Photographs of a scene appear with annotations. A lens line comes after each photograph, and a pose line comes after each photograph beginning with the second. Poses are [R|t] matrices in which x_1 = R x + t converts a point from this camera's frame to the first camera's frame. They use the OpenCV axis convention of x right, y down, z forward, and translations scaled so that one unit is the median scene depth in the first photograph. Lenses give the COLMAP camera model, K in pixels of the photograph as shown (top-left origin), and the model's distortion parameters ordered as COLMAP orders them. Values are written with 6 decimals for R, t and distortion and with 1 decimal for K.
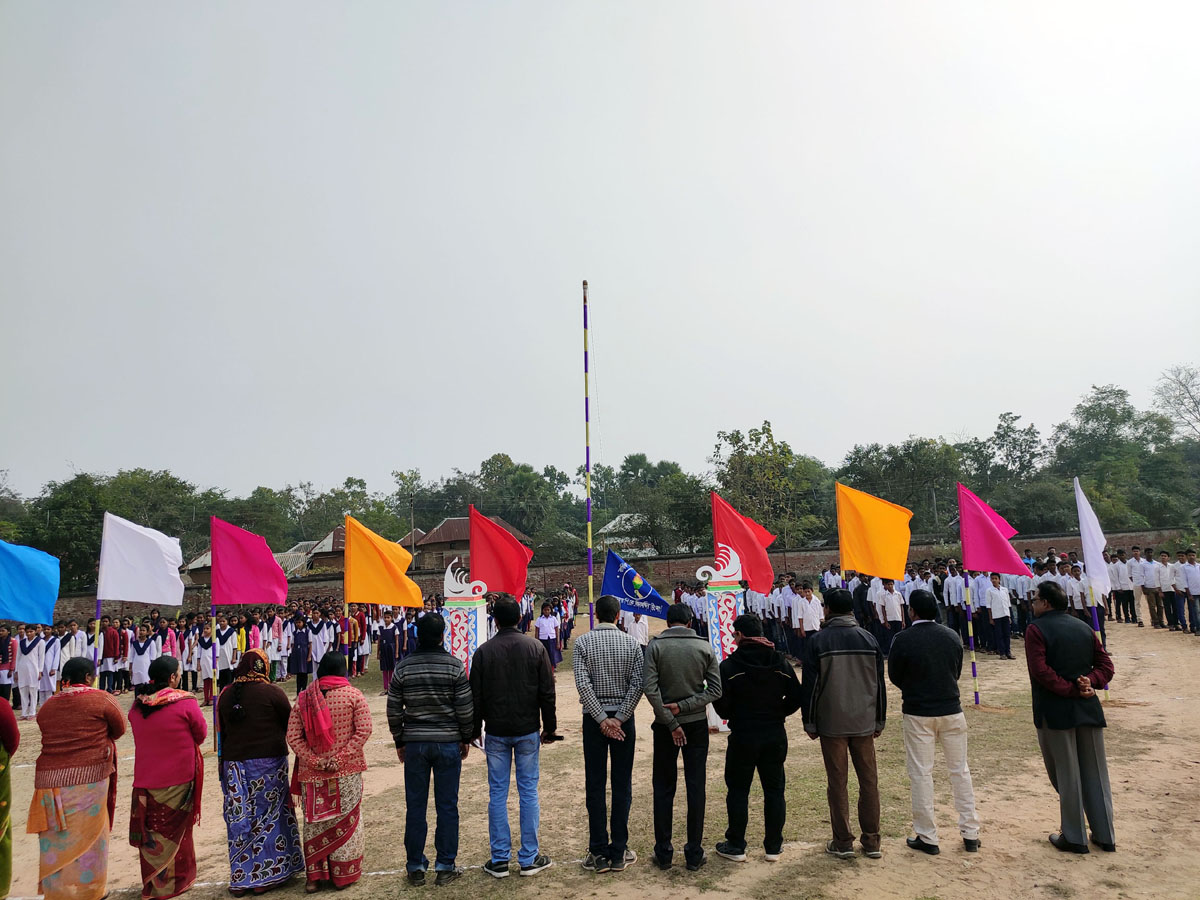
lens RADIAL K [[872.6, 0, 597.8], [0, 872.6, 443.2], [0, 0, 1]] dist [0.041583, -0.004974]
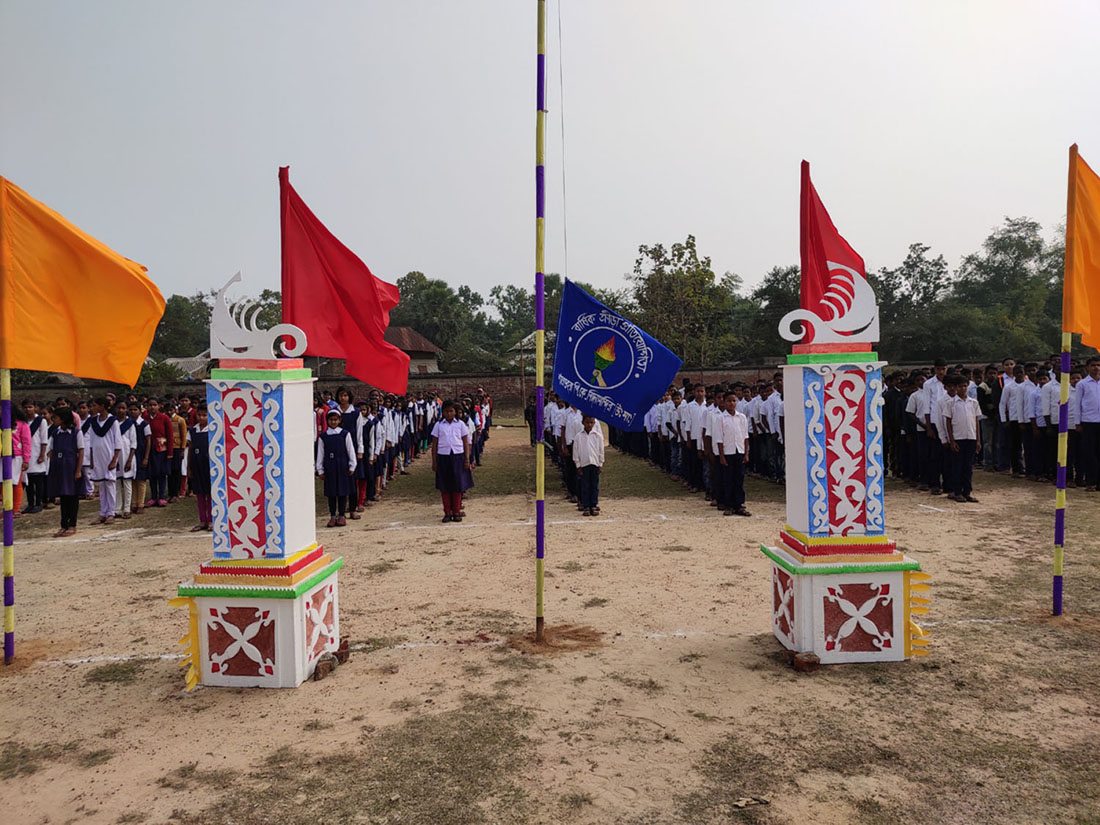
lens RADIAL K [[799.9, 0, 548.0], [0, 799.9, 406.3], [0, 0, 1]] dist [0.041583, -0.004974]
pose [[0.998207, 0.028963, 0.052389, -0.004568], [-0.037102, 0.986135, 0.161746, 0.022035], [-0.046978, -0.163400, 0.985441, 0.101724]]
